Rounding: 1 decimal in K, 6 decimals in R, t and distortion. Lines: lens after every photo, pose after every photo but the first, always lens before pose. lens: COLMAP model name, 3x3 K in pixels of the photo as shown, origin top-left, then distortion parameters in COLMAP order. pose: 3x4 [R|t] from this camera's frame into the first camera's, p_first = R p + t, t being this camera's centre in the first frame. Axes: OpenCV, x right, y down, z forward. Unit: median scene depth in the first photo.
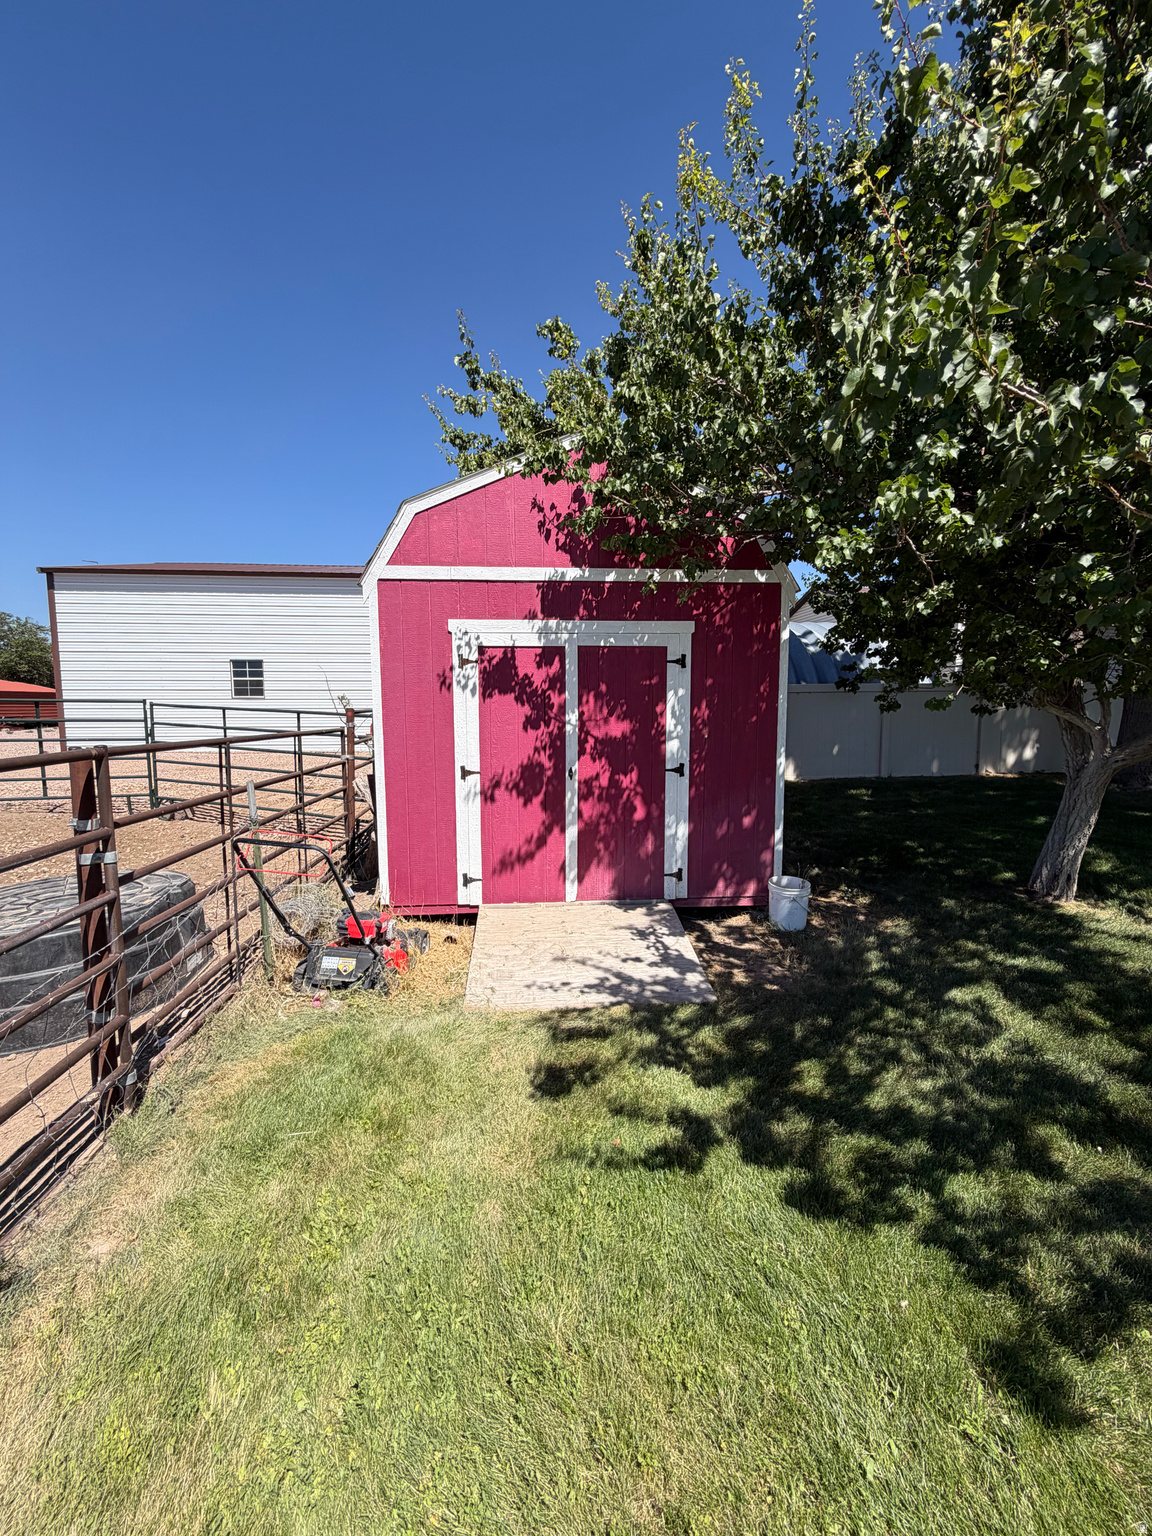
lens RADIAL K [[611.6, 0, 575.2], [0, 611.6, 764.9], [0, 0, 1]] dist [-0.004891, 0.001250]
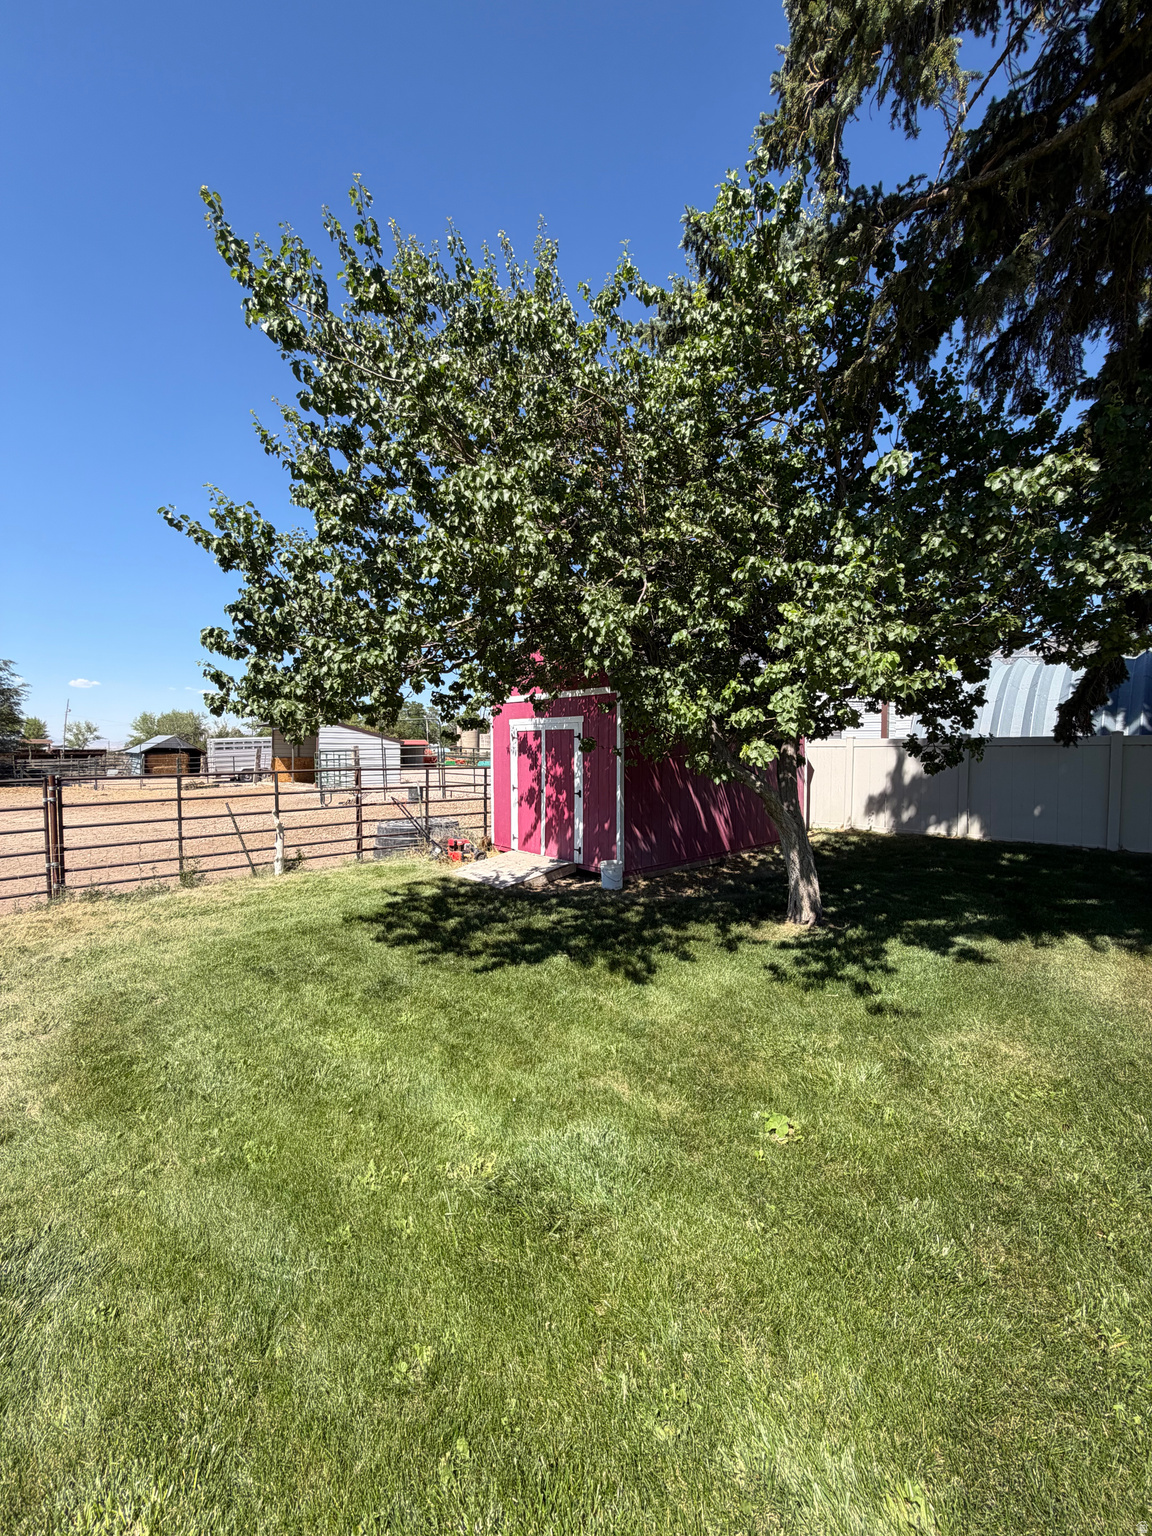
lens RADIAL K [[611.6, 0, 577.7], [0, 611.6, 774.2], [0, 0, 1]] dist [-0.004891, 0.001250]
pose [[0.597406, 0.028506, -0.801432, 1.704142], [-0.080184, 0.996483, -0.024328, -0.006365], [0.797920, 0.078796, 0.597590, -0.128510]]
